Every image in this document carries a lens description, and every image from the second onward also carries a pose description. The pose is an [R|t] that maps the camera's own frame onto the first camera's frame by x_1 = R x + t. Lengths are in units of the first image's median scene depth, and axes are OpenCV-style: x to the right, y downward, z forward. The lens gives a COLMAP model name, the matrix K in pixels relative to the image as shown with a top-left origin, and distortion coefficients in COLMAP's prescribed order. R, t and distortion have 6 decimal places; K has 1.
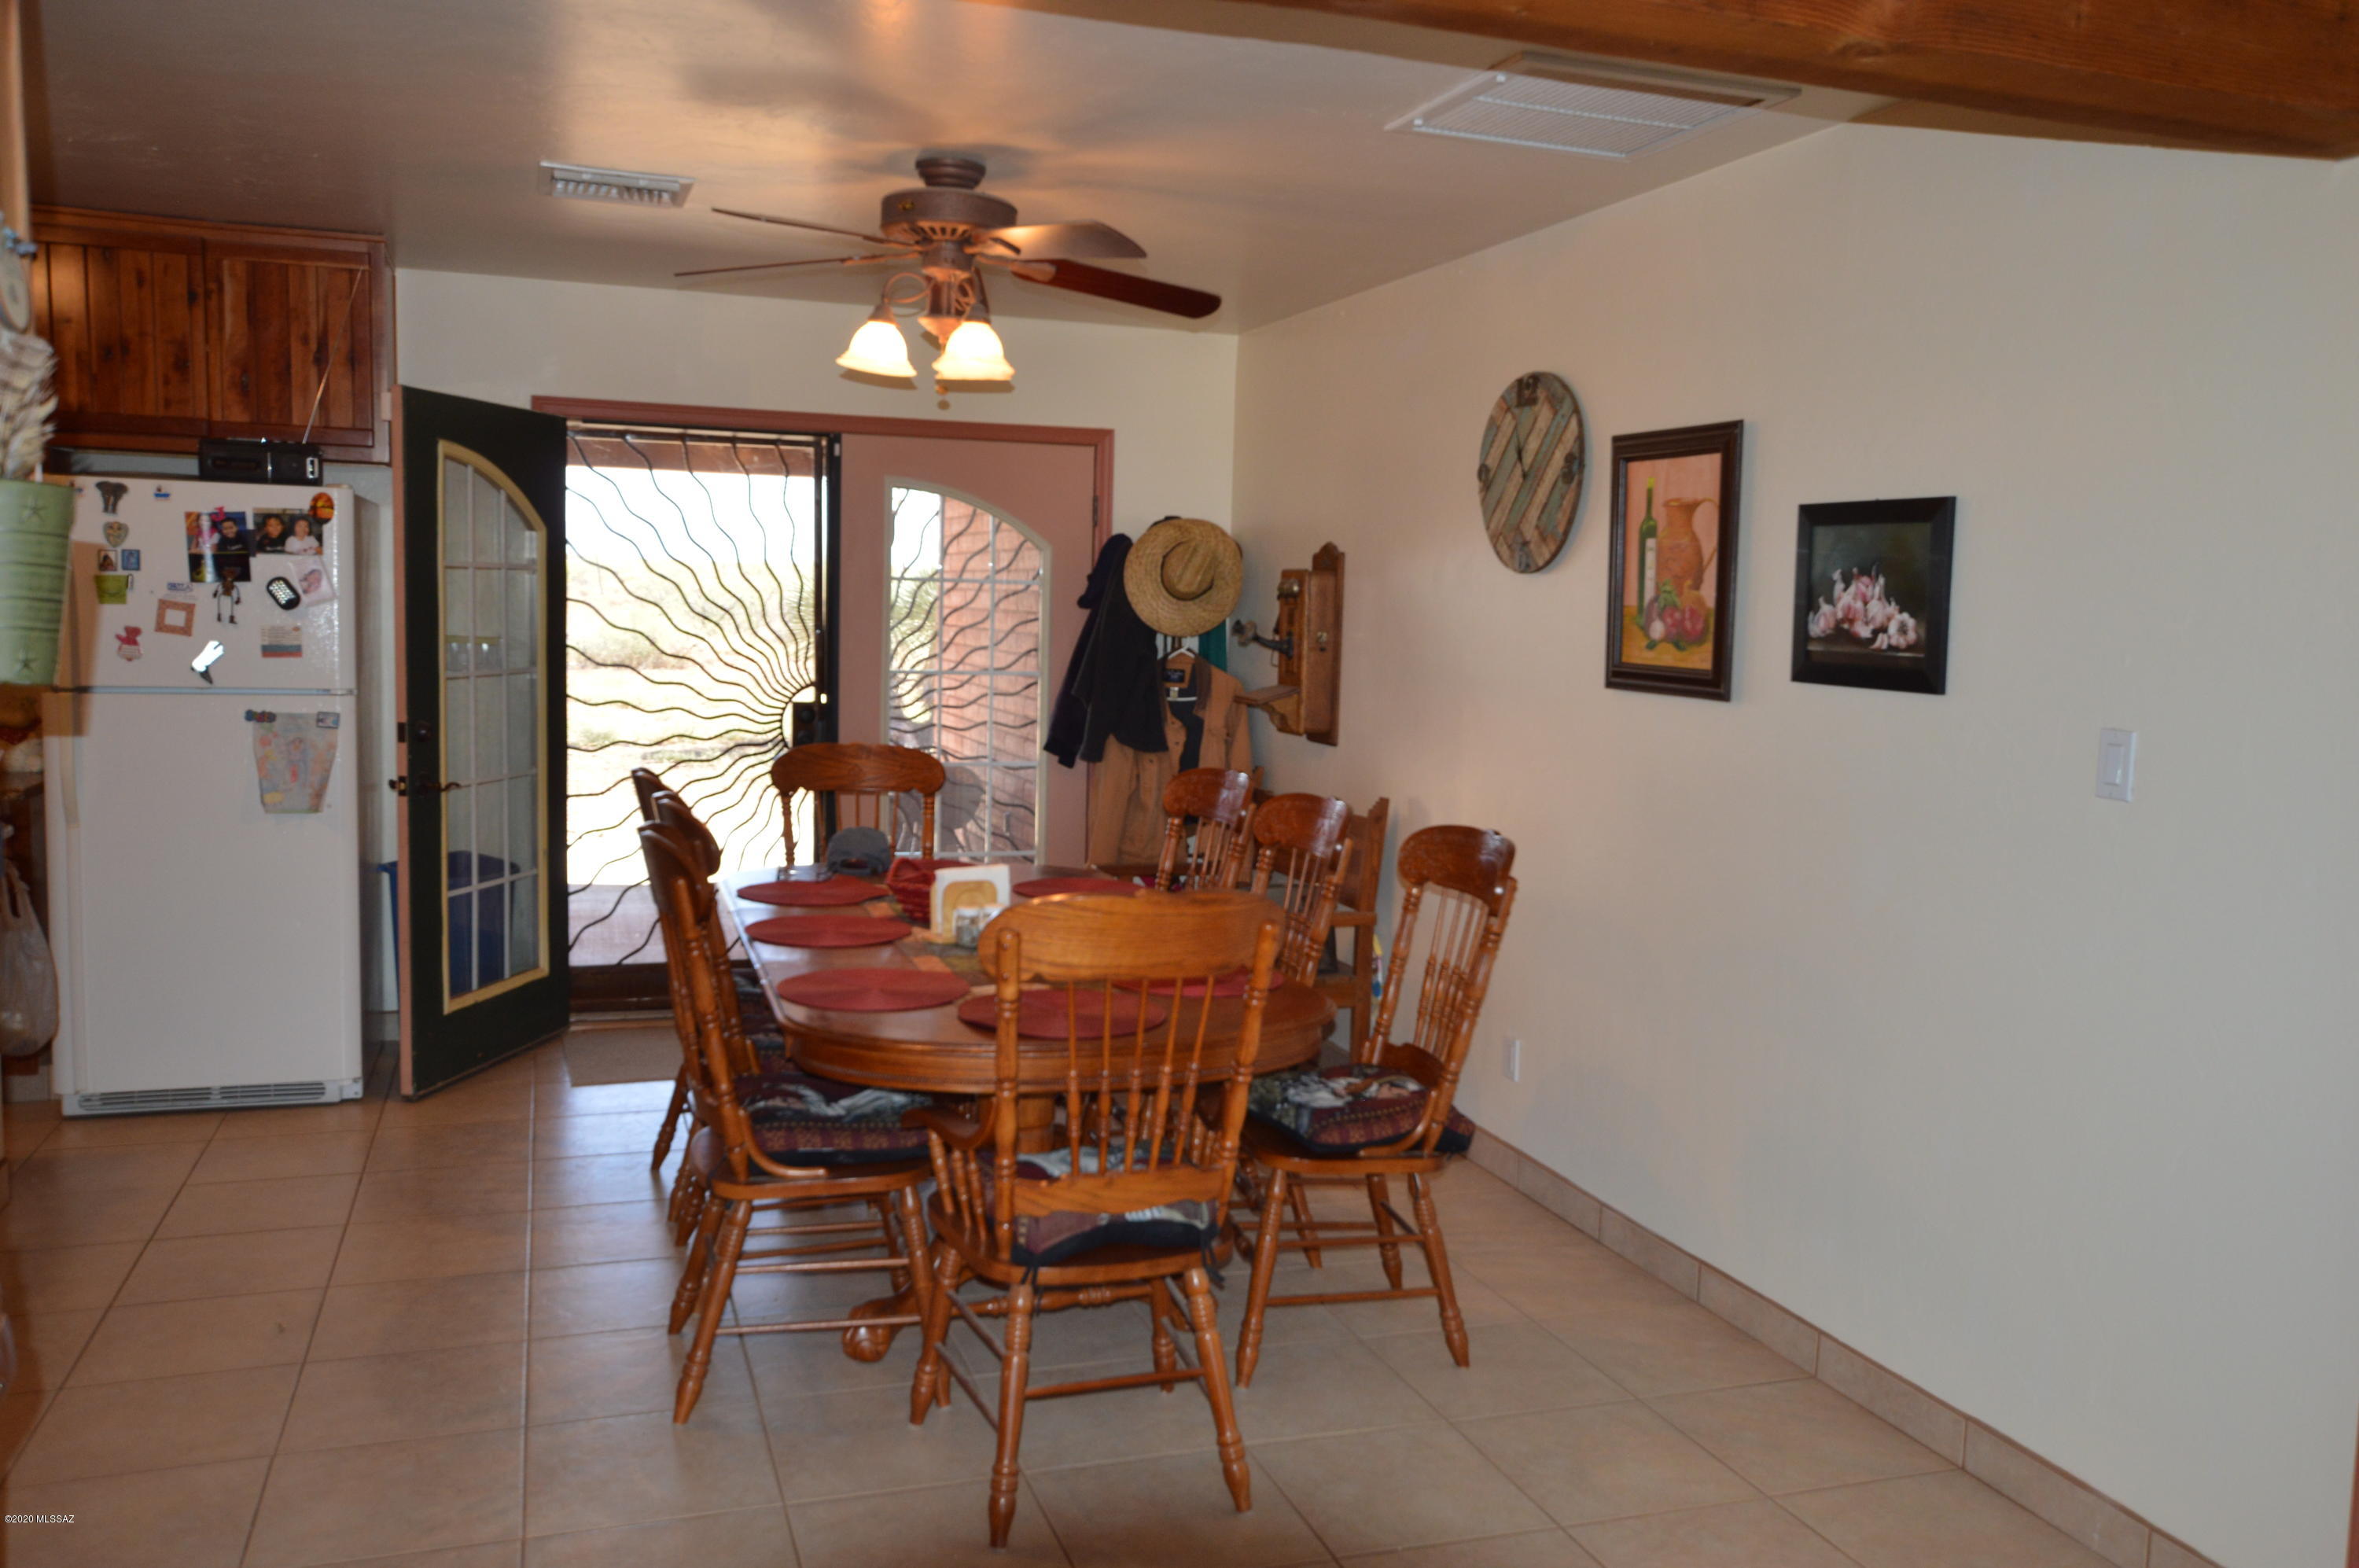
lens RADIAL K [[1901.9, 0, 1180.1], [0, 1901.9, 773.0], [0, 0, 1]] dist [0.011063, 0.017010]
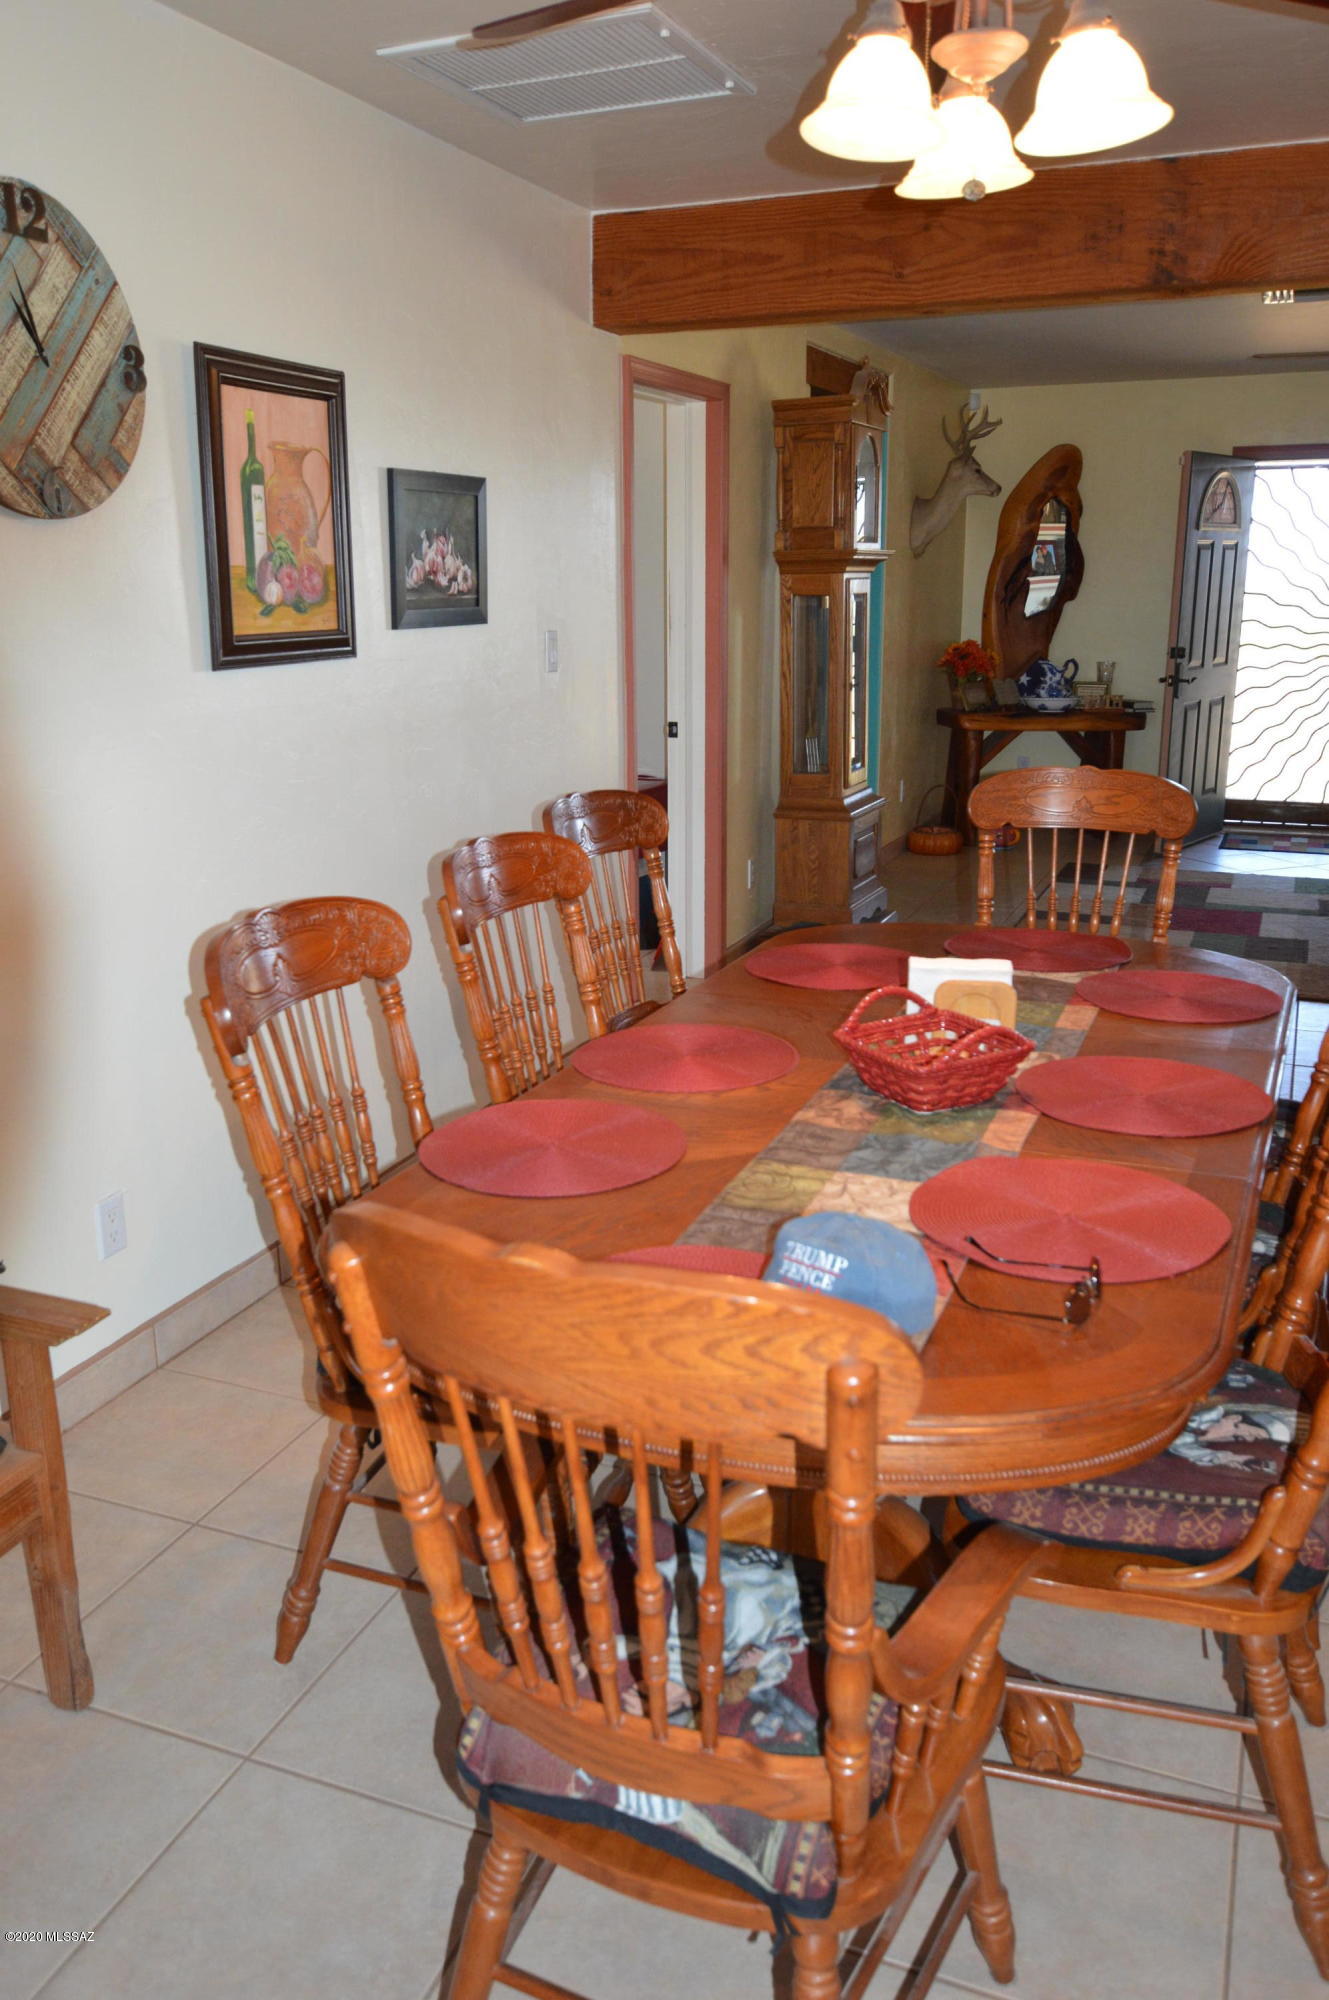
lens RADIAL K [[1612.4, 0, 663.1], [0, 1612.4, 1001.8], [0, 0, 1]] dist [0.011063, 0.017010]
pose [[-0.770964, -0.191032, 0.607554, -0.405625], [0.041721, 0.936757, 0.347484, -0.157026], [-0.635511, 0.293245, -0.714236, 1.540026]]
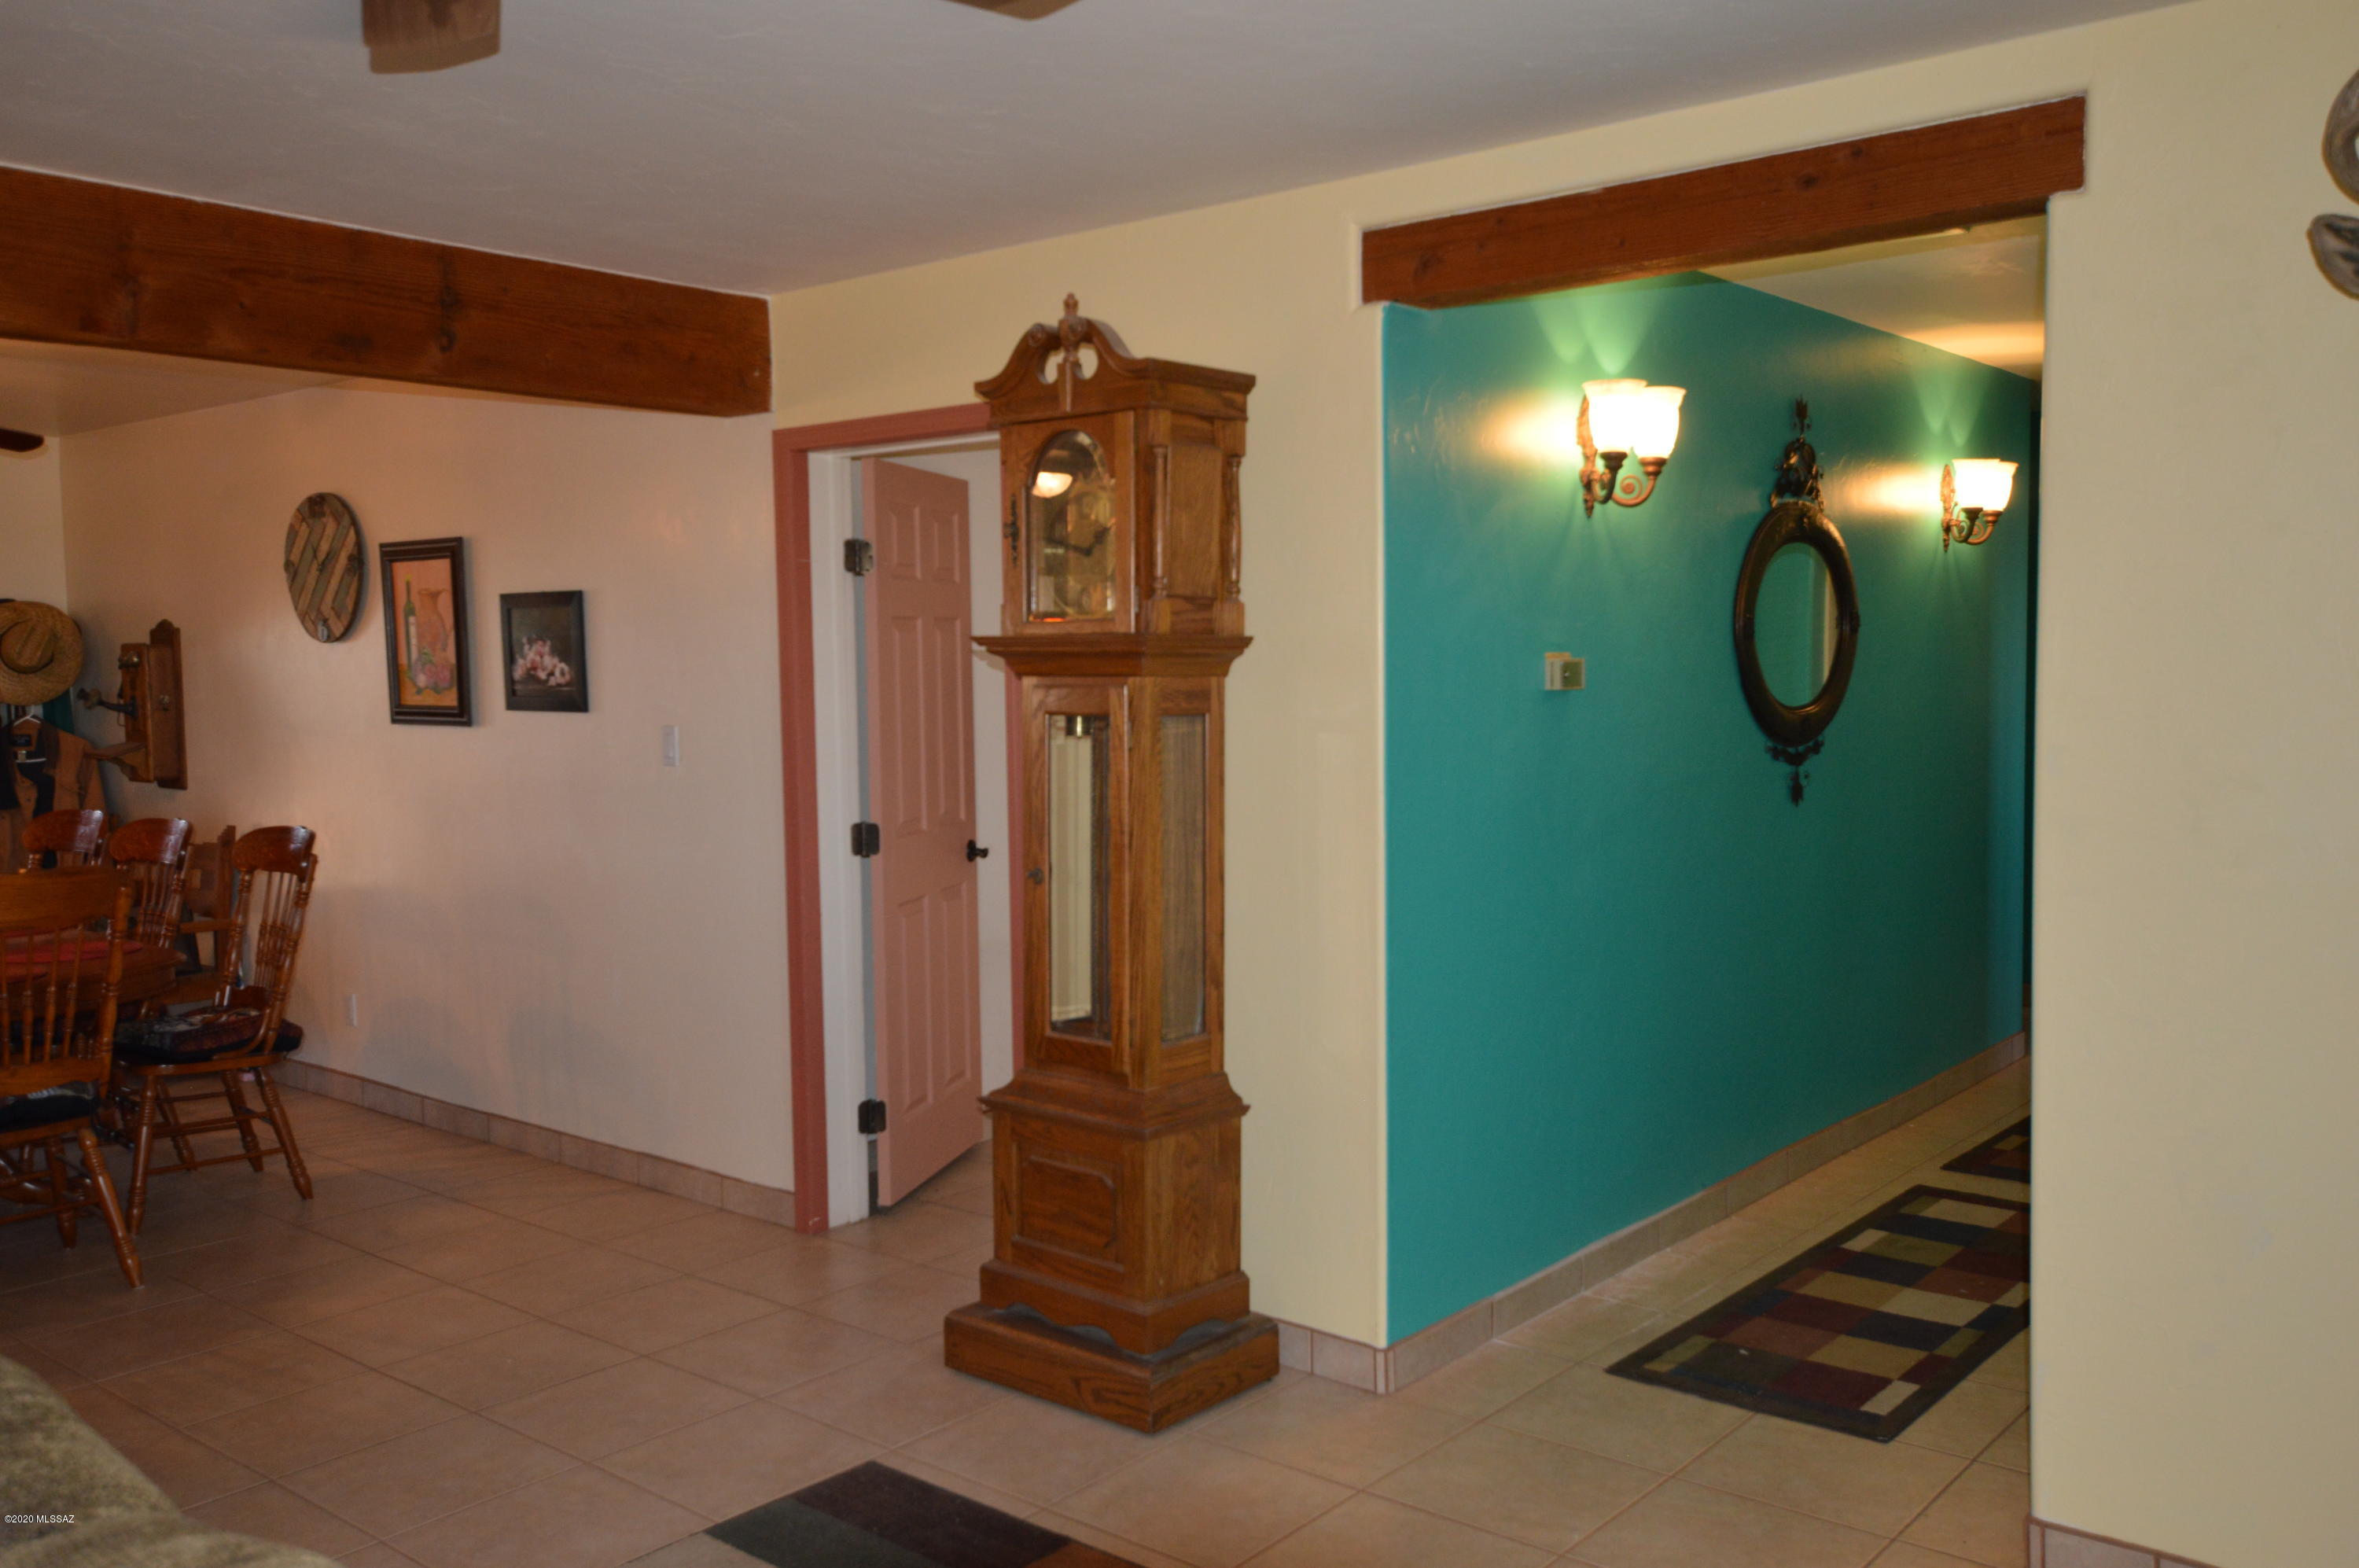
lens RADIAL K [[1950.7, 0, 1185.6], [0, 1950.7, 784.3], [0, 0, 1]] dist [-0.012892, 0.054185]
pose [[0.854730, -0.075041, 0.513620, -0.016088], [0.085107, 0.996364, 0.003942, 0.046820], [-0.512048, 0.040343, 0.858009, -0.559698]]
